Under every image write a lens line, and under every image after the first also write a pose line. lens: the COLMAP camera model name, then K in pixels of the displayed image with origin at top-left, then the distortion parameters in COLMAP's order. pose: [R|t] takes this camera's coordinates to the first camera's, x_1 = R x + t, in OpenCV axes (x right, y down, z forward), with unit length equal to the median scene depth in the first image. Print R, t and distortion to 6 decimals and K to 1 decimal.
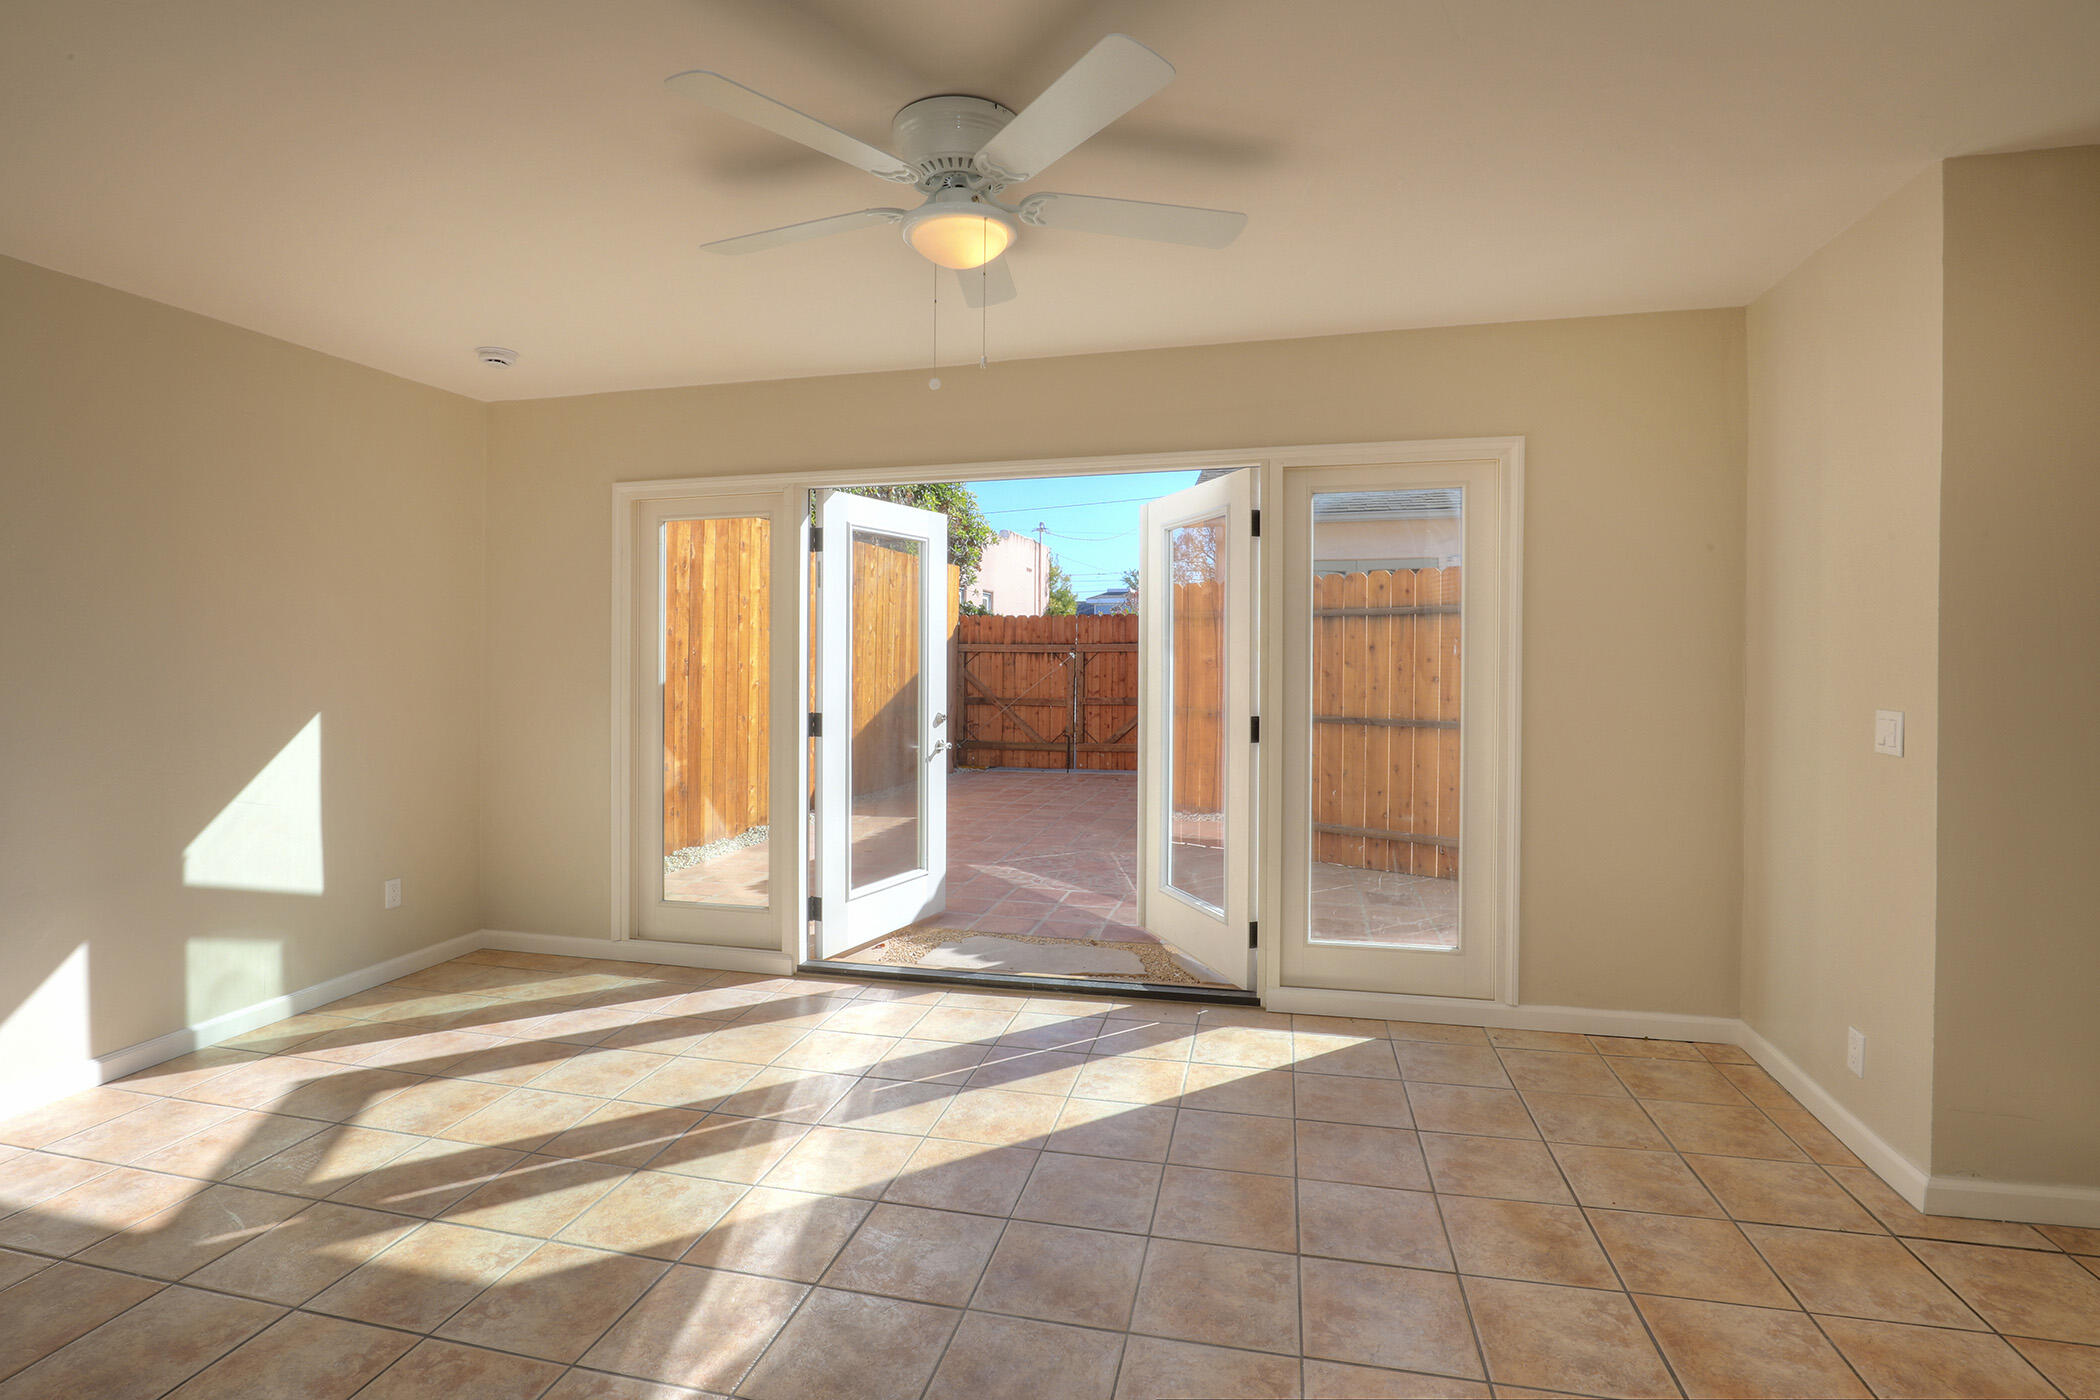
lens RADIAL K [[968.7, 0, 1051.0], [0, 968.7, 684.5], [0, 0, 1]] dist [-0.022439, 0.001321]
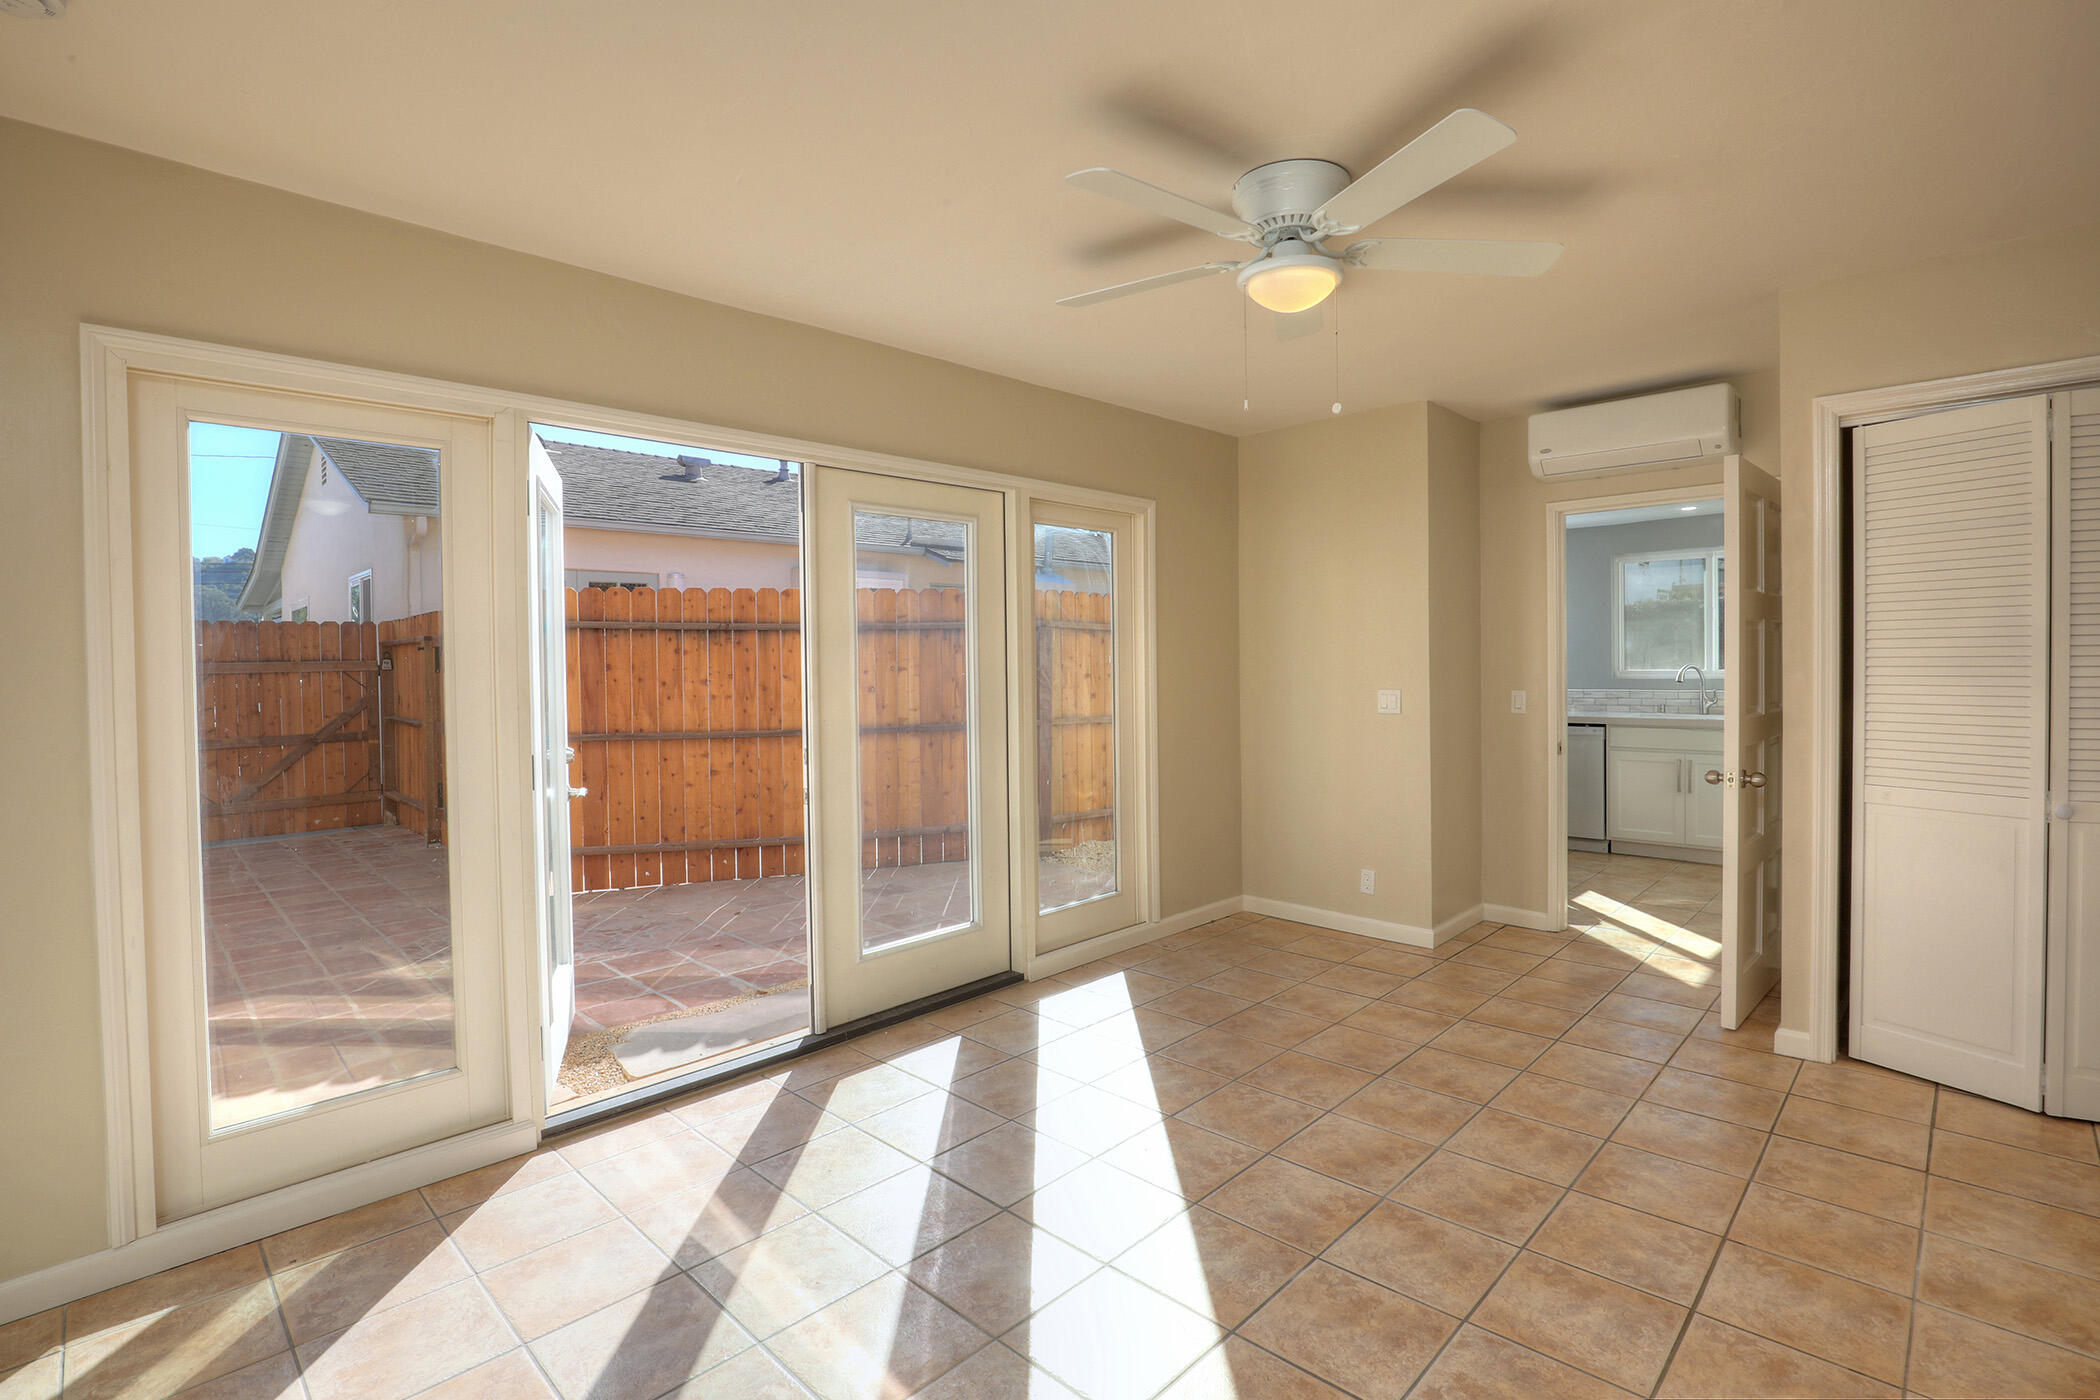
lens RADIAL K [[968.7, 0, 1051.0], [0, 968.7, 684.5], [0, 0, 1]] dist [-0.022439, 0.001321]
pose [[0.513538, -0.021169, 0.857806, -0.438567], [0.039469, 0.999220, 0.001030, -0.004589], [-0.857159, 0.033328, 0.513973, 0.240128]]
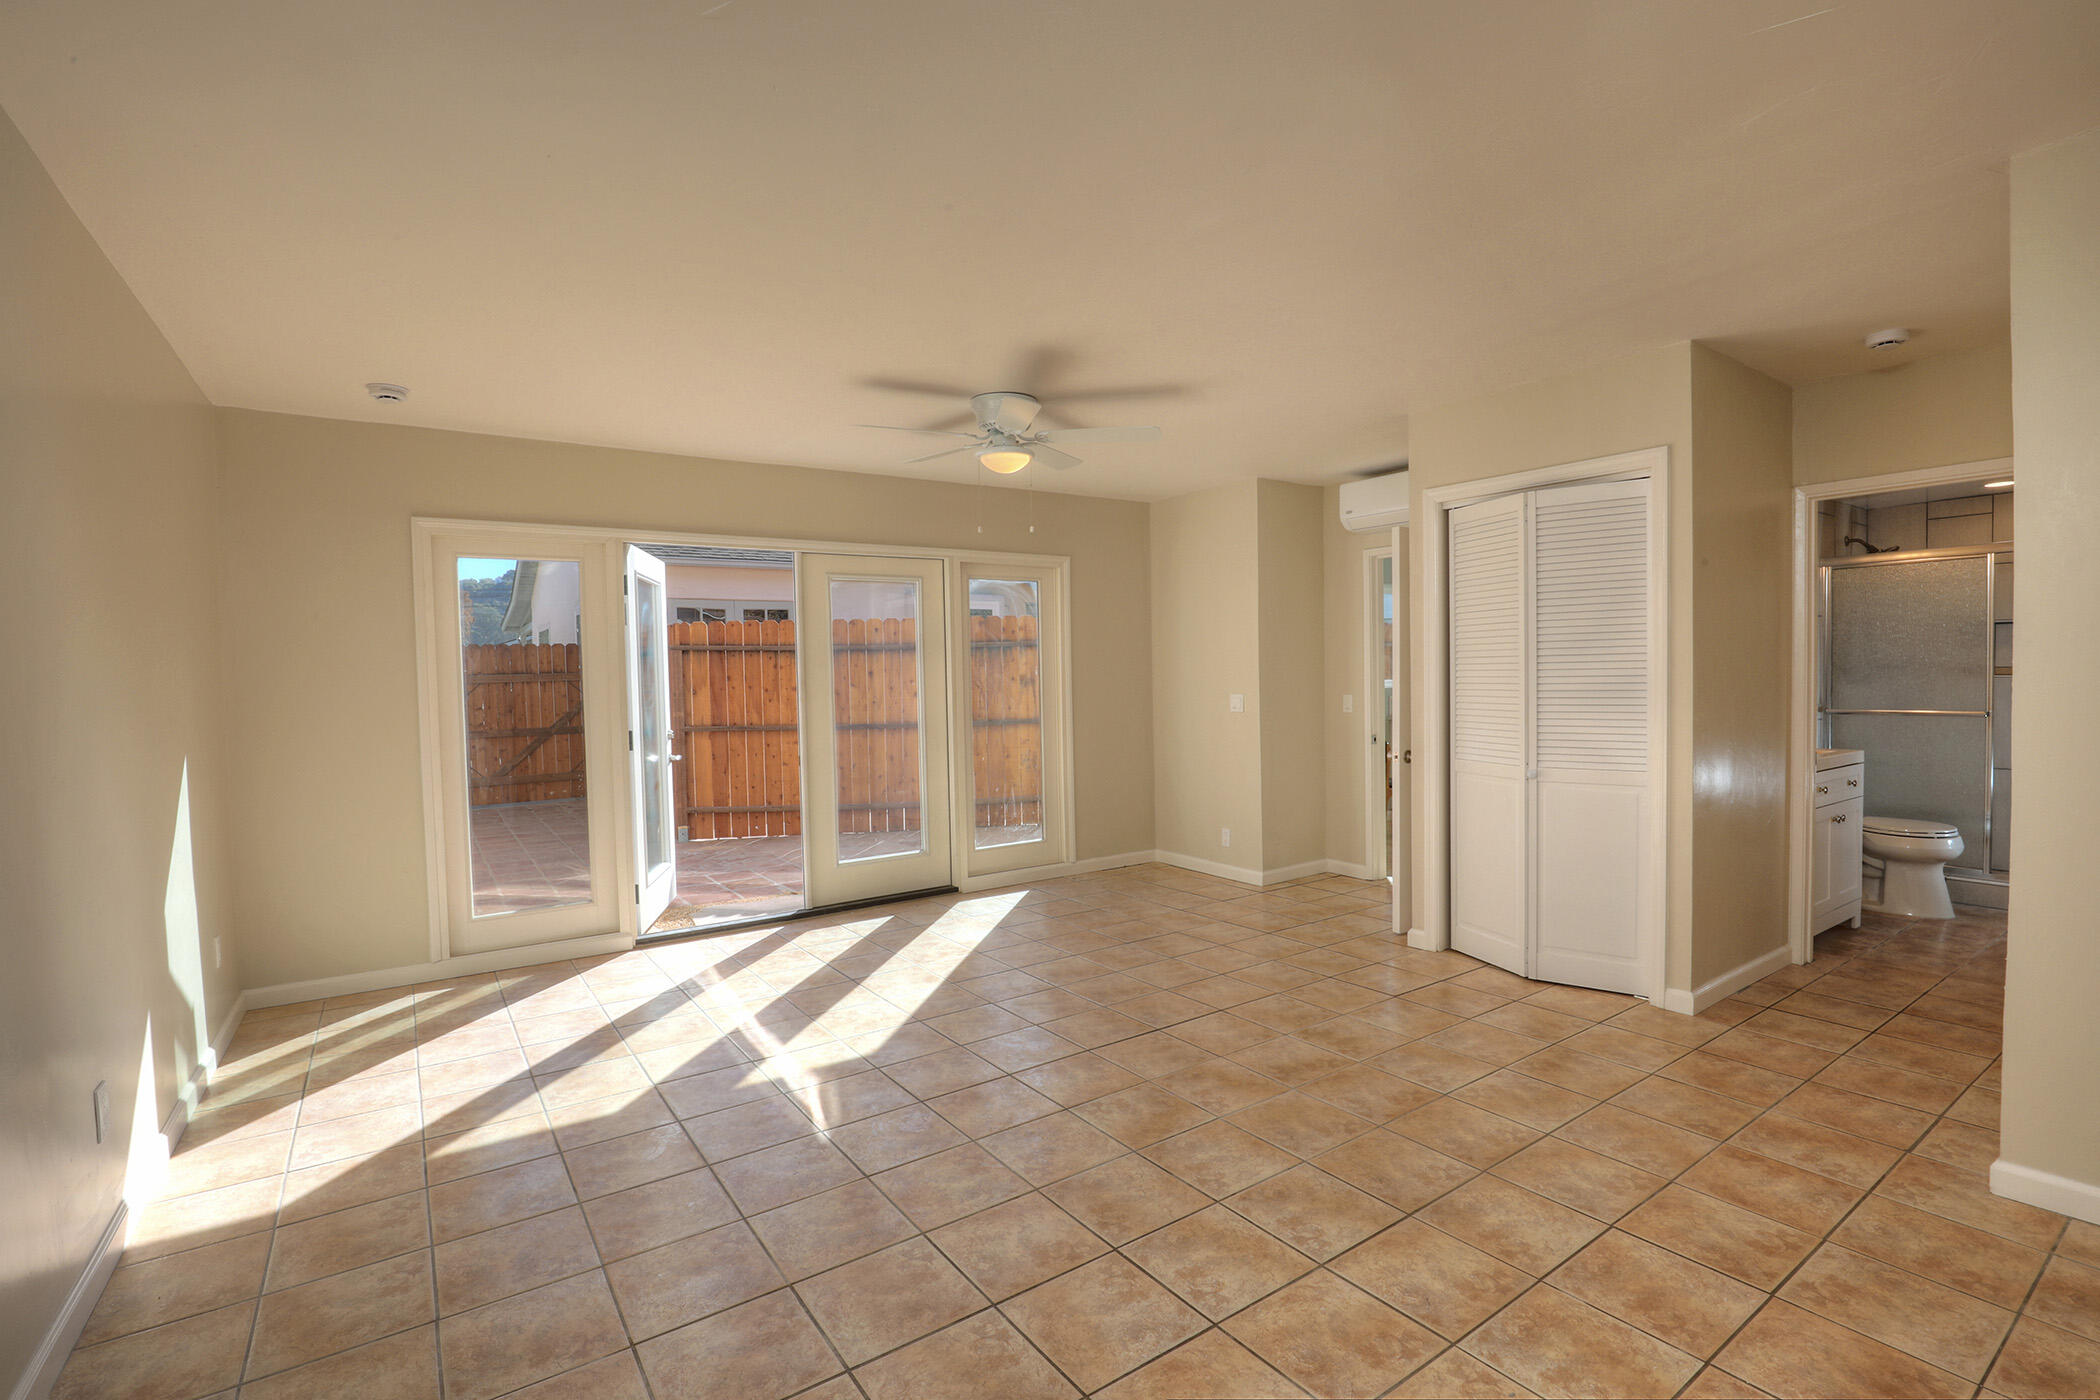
lens RADIAL K [[971.2, 0, 1046.7], [0, 971.2, 713.9], [0, 0, 1]] dist [-0.036429, -0.000103]
pose [[0.670150, -0.041299, 0.741076, -0.544448], [0.040565, 0.998996, 0.018990, 0.003818], [-0.741117, 0.017335, 0.671152, -0.133722]]
